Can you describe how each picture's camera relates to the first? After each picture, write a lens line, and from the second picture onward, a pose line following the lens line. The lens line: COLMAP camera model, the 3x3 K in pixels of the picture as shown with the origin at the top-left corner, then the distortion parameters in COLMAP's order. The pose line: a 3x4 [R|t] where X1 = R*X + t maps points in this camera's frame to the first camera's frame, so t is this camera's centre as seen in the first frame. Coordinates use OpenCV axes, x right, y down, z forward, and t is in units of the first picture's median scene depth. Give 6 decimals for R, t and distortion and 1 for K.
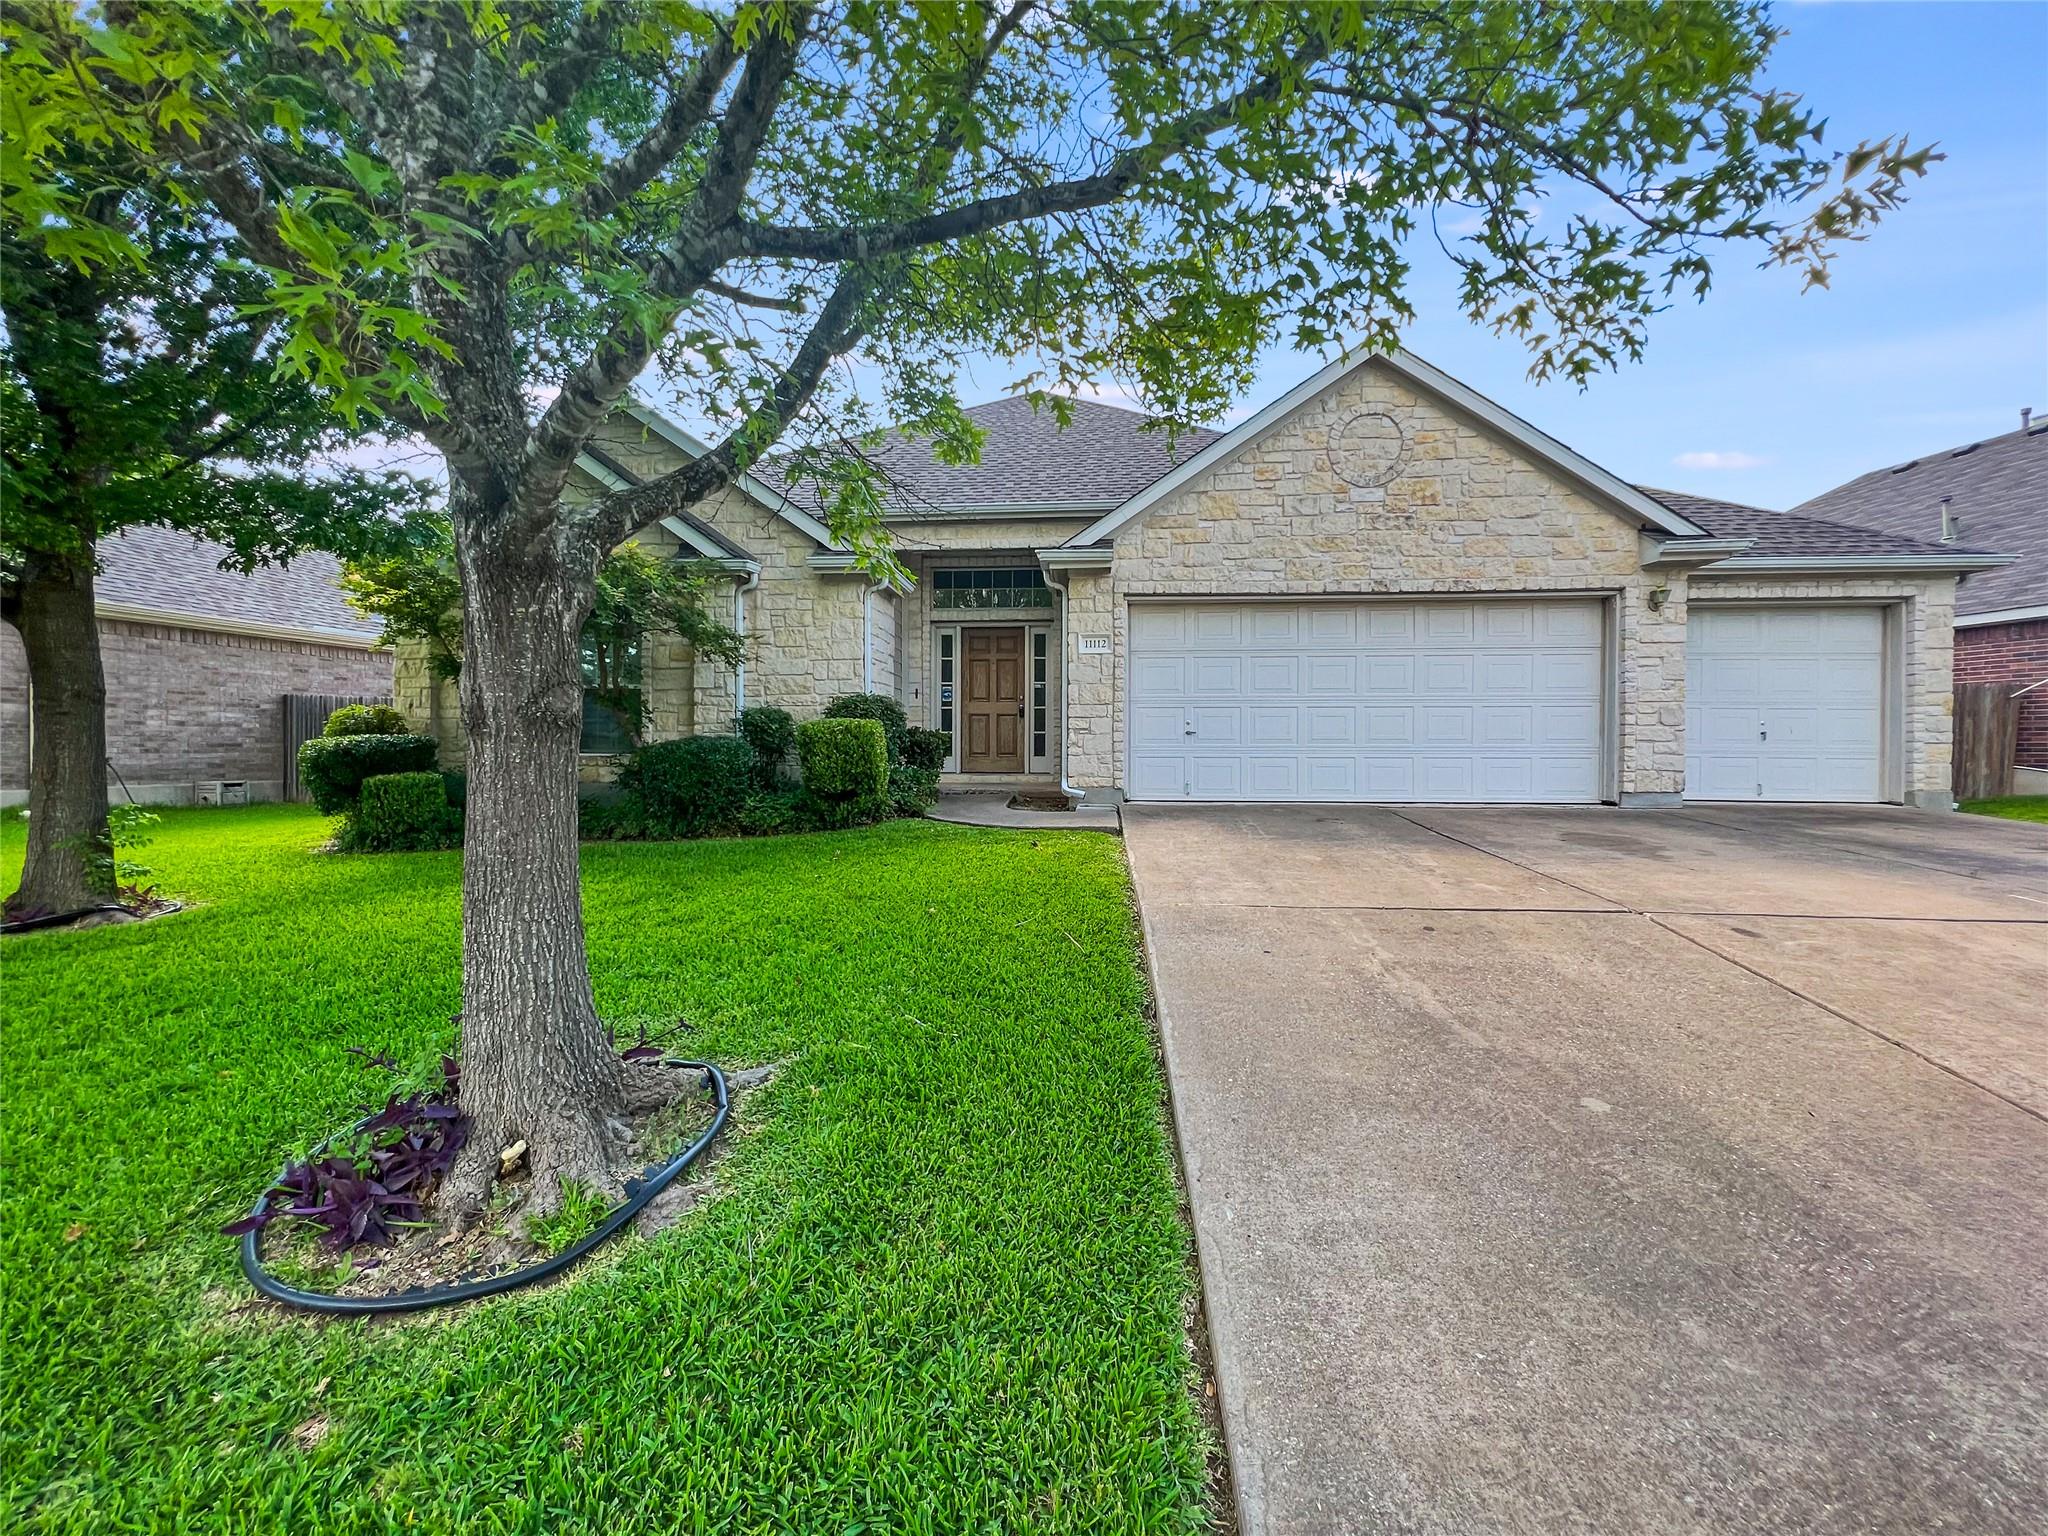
lens RADIAL K [[850.7, 0, 1032.9], [0, 850.7, 757.4], [0, 0, 1]] dist [-0.001131, 0.001062]
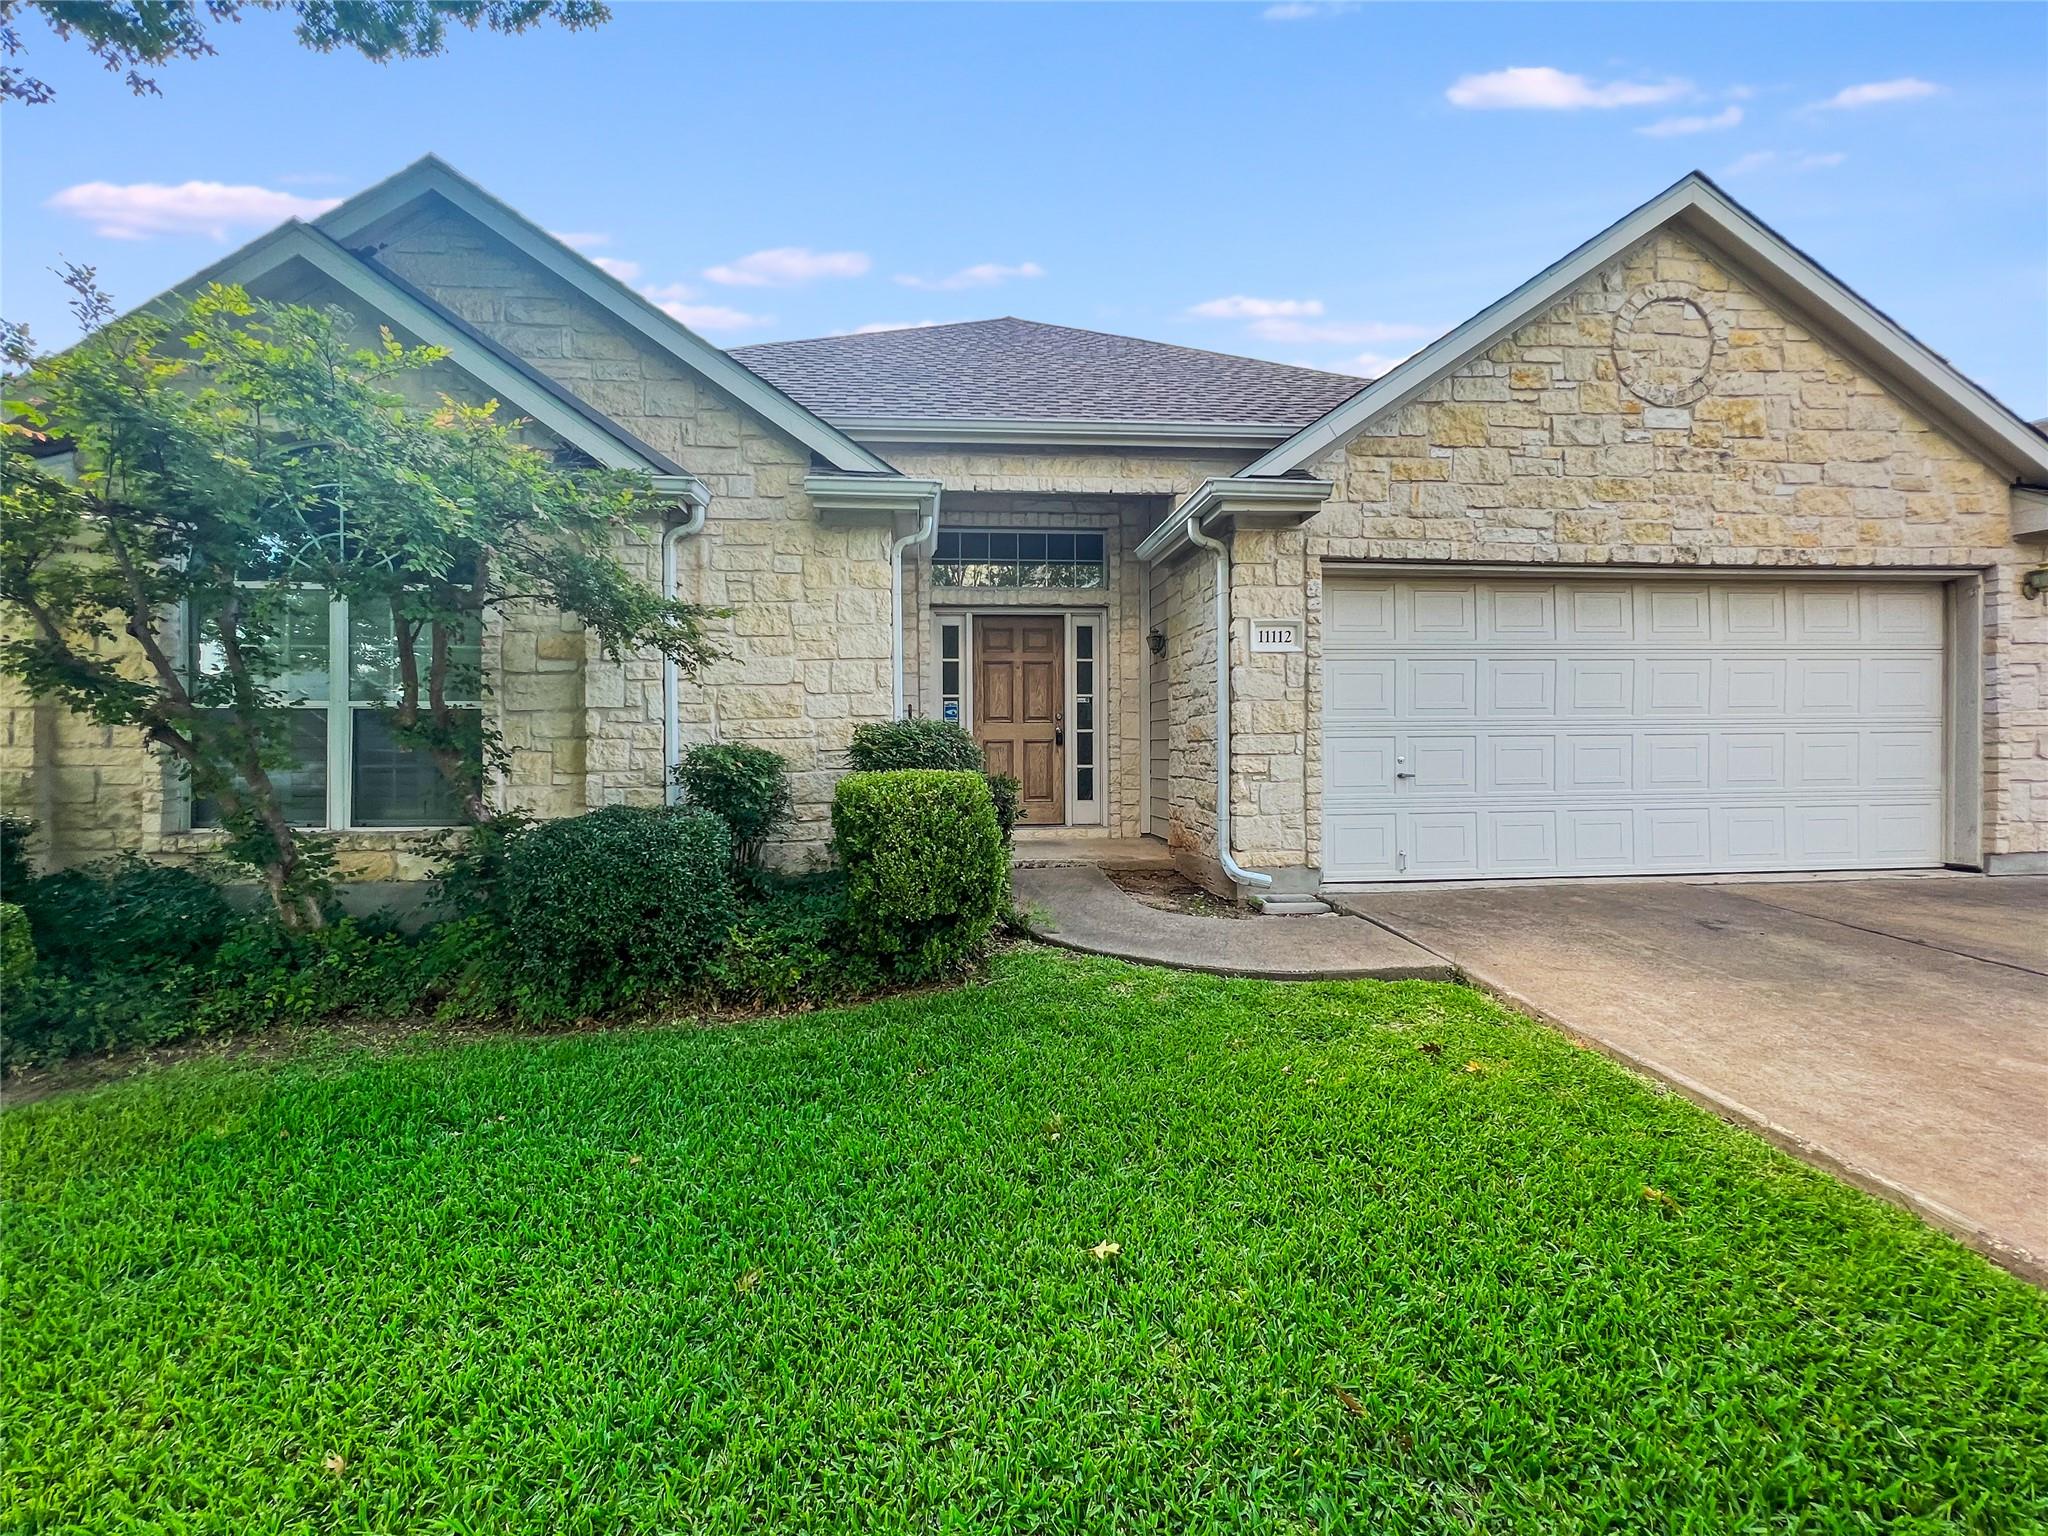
lens RADIAL K [[850.7, 0, 1004.3], [0, 850.7, 752.0], [0, 0, 1]] dist [-0.001131, 0.001062]
pose [[0.985819, -0.010643, 0.167475, -0.230987], [0.012801, 0.999848, -0.011806, -0.044538], [-0.167324, 0.013783, 0.985806, 0.422973]]
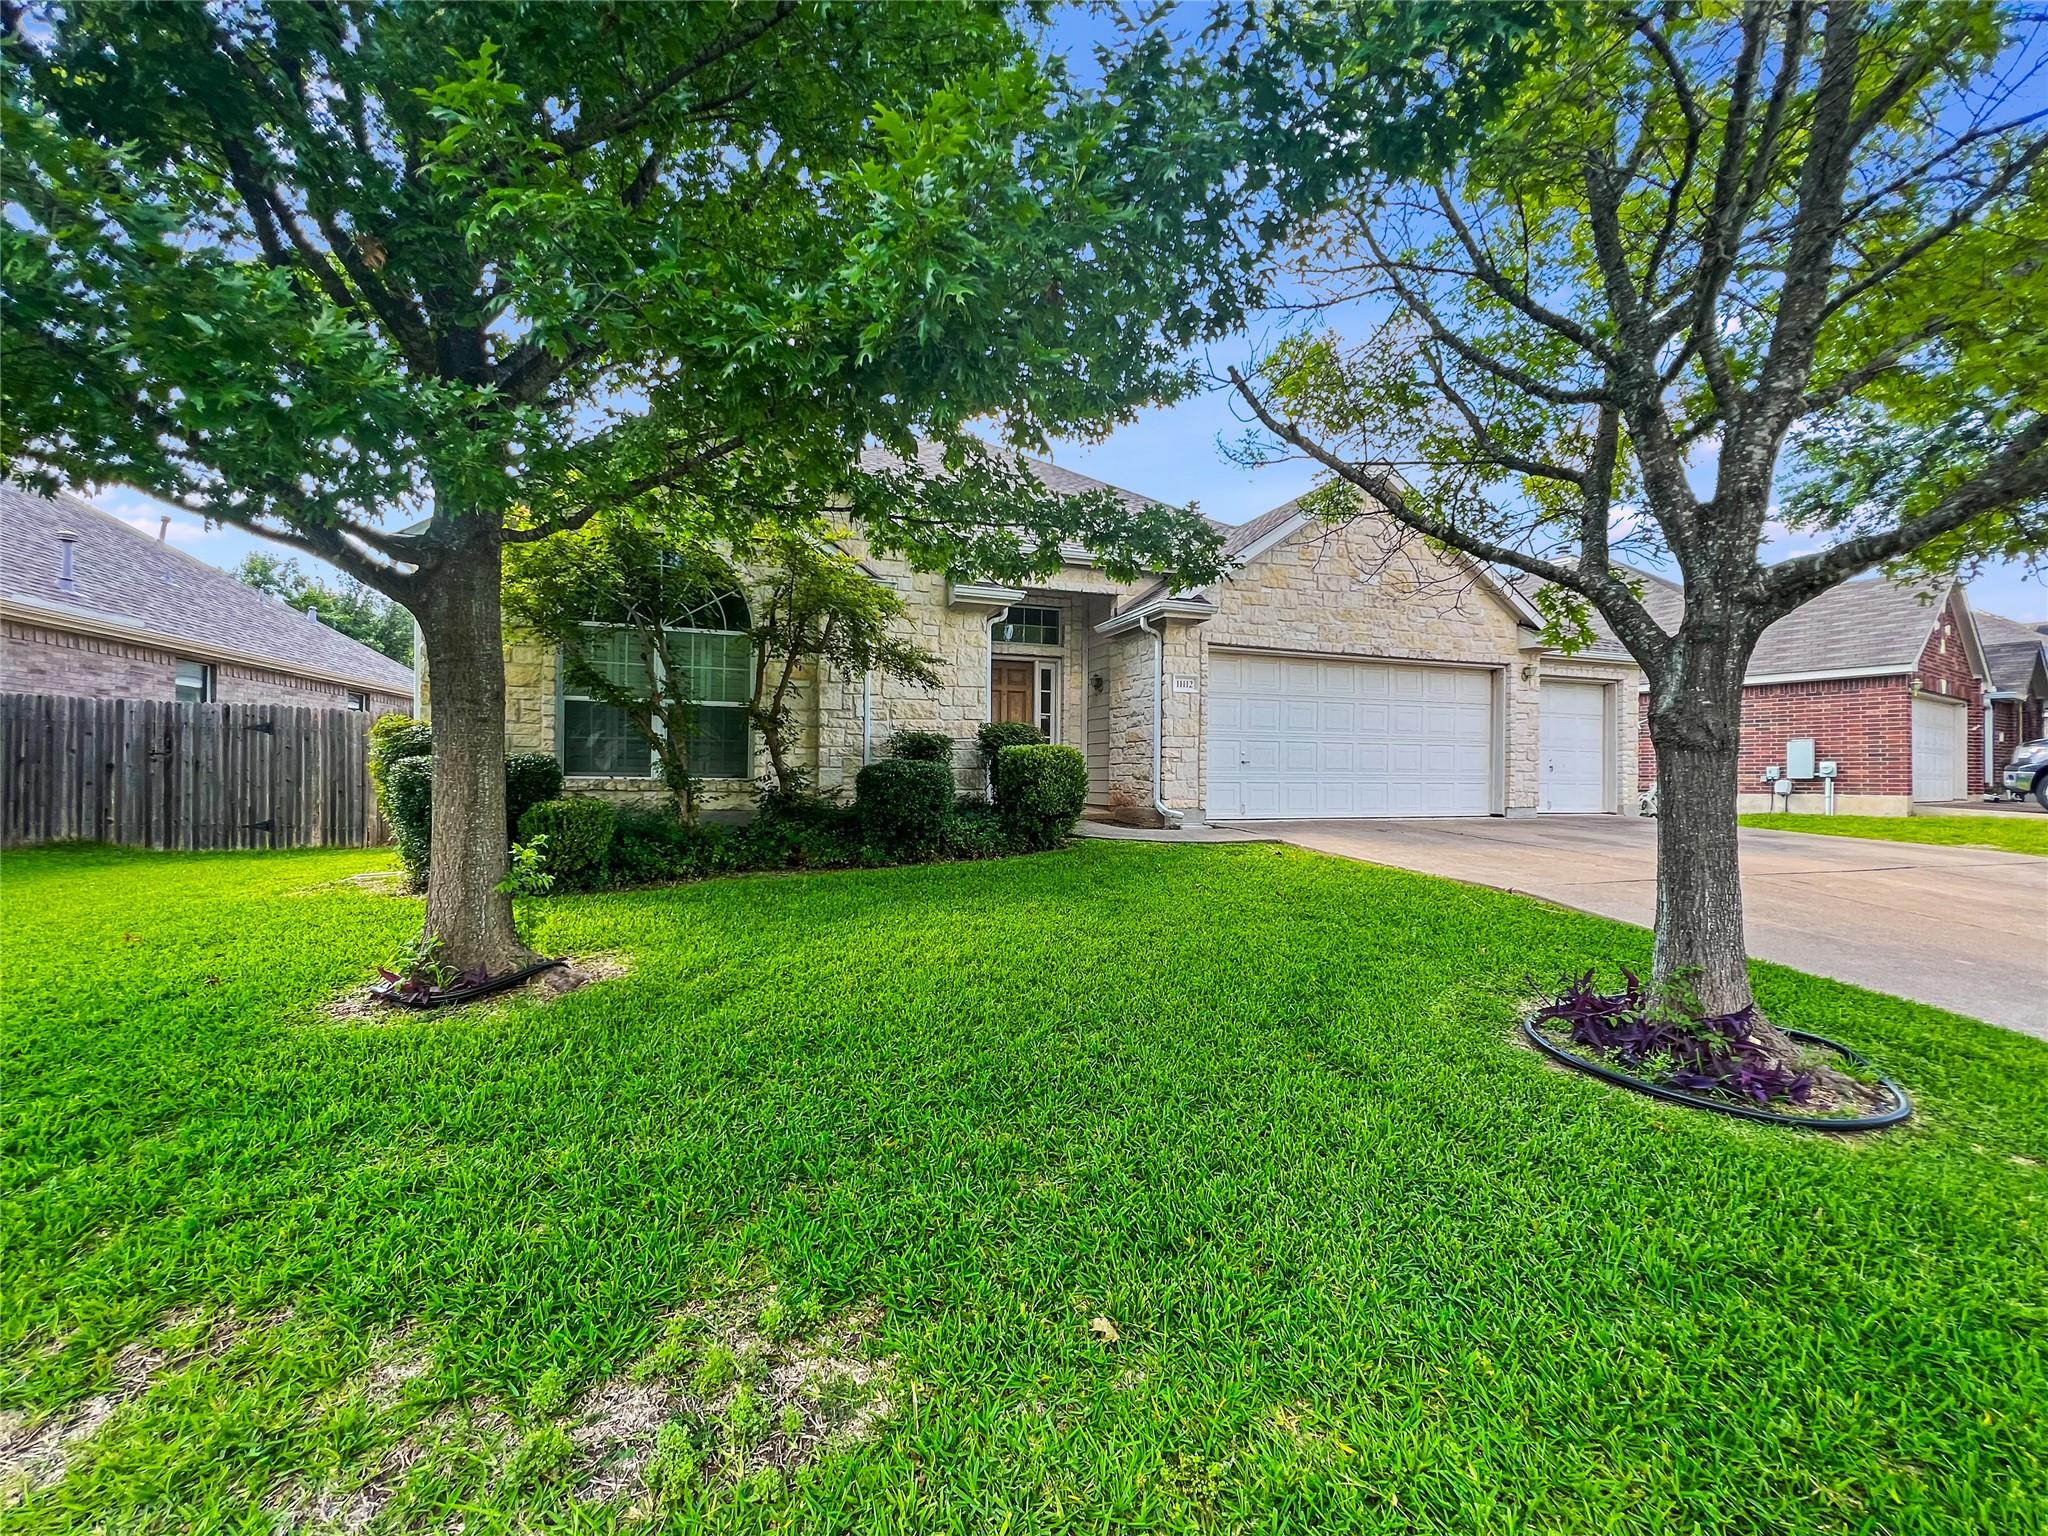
lens RADIAL K [[850.7, 0, 1026.2], [0, 850.7, 779.4], [0, 0, 1]] dist [-0.001131, 0.001062]
pose [[0.909656, 0.003112, 0.415351, -0.607973], [0.001343, 0.999945, -0.010432, 0.007671], [-0.415360, 0.010047, 0.909602, 0.042018]]
